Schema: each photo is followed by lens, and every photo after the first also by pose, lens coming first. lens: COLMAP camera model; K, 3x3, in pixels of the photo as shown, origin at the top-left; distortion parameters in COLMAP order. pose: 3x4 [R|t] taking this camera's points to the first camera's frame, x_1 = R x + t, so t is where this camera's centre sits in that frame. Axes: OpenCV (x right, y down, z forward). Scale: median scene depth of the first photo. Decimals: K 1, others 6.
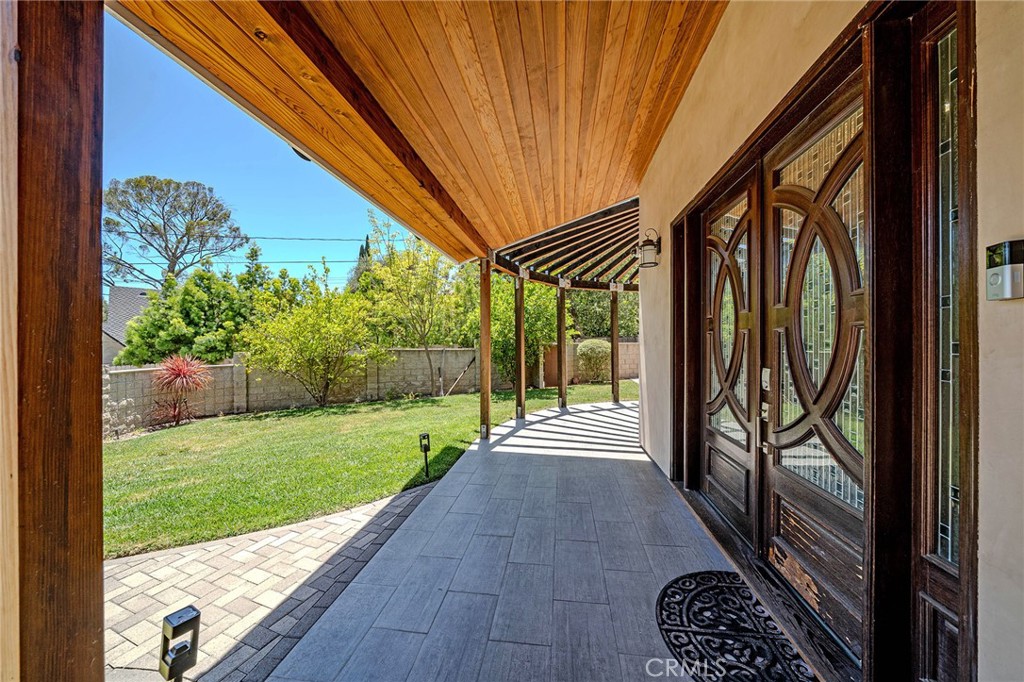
lens RADIAL K [[356.9, 0, 518.8], [0, 356.9, 339.0], [0, 0, 1]] dist [-0.002880, -0.000369]
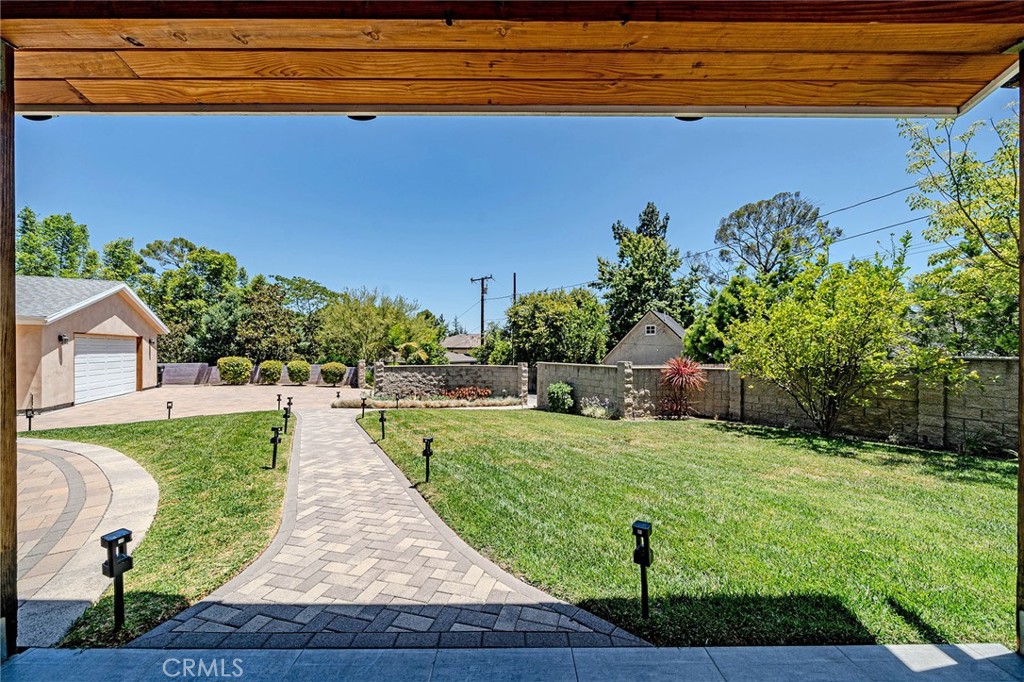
lens RADIAL K [[356.9, 0, 516.2], [0, 356.9, 348.3], [0, 0, 1]] dist [-0.002880, -0.000369]
pose [[0.126533, 0.002287, -0.991960, 0.097067], [0.005936, 0.999978, 0.003063, 0.015620], [0.991945, -0.006276, 0.126516, 0.404895]]
